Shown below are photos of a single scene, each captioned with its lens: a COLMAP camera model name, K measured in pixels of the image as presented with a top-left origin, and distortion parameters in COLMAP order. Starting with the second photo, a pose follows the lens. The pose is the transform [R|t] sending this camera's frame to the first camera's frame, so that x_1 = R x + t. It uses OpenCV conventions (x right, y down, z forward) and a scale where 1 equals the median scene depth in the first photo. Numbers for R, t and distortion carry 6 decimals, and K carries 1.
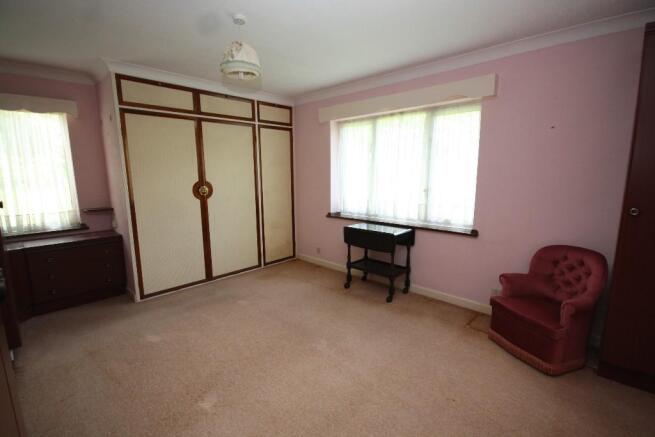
lens RADIAL K [[302.2, 0, 333.2], [0, 302.2, 220.7], [0, 0, 1]] dist [0.001720, -0.008315]
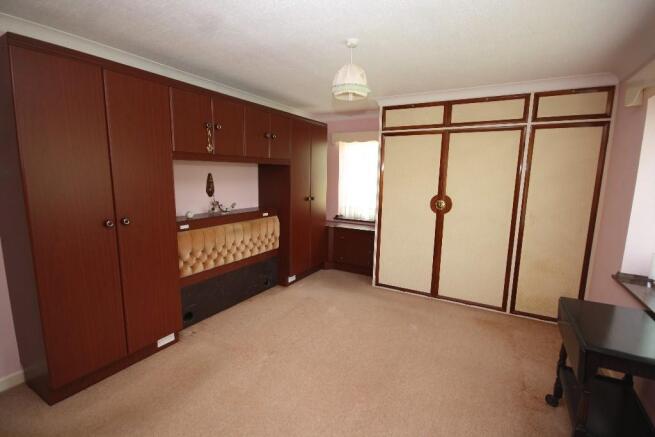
lens RADIAL K [[302.2, 0, 333.2], [0, 302.2, 220.7], [0, 0, 1]] dist [0.001720, -0.008315]
pose [[0.242318, 0.149882, -0.958550, 0.419251], [-0.183068, 0.977311, 0.106536, -0.088299], [0.952769, 0.149664, 0.264258, 0.417451]]
